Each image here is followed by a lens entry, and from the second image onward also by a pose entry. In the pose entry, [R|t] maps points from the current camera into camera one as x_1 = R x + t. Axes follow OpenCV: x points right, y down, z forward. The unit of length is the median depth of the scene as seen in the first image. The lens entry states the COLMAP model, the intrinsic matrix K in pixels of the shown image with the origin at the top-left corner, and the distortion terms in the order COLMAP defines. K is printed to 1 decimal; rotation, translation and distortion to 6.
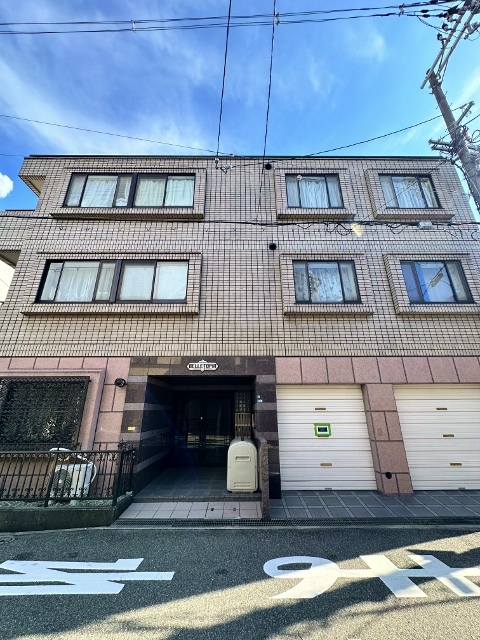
lens RADIAL K [[255.8, 0, 240.8], [0, 255.8, 324.4], [0, 0, 1]] dist [0.000849, 0.000372]
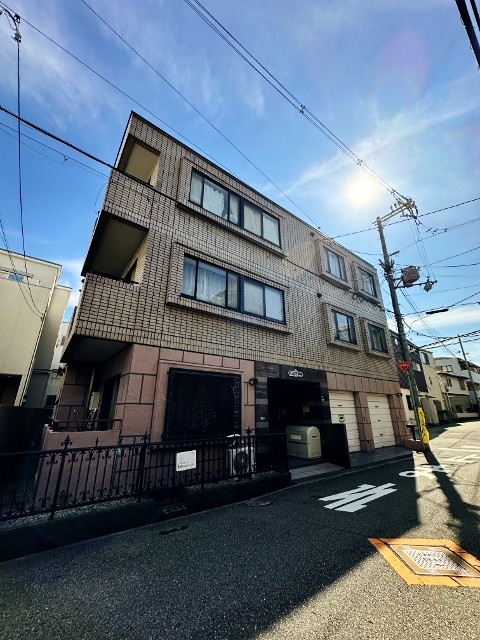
lens RADIAL K [[255.8, 0, 247.7], [0, 255.8, 317.6], [0, 0, 1]] dist [0.000849, 0.000372]
pose [[0.794506, 0.213500, 0.568488, -1.150615], [-0.208585, 0.975146, -0.074710, 0.020917], [-0.570309, -0.059221, 0.819293, 0.014171]]
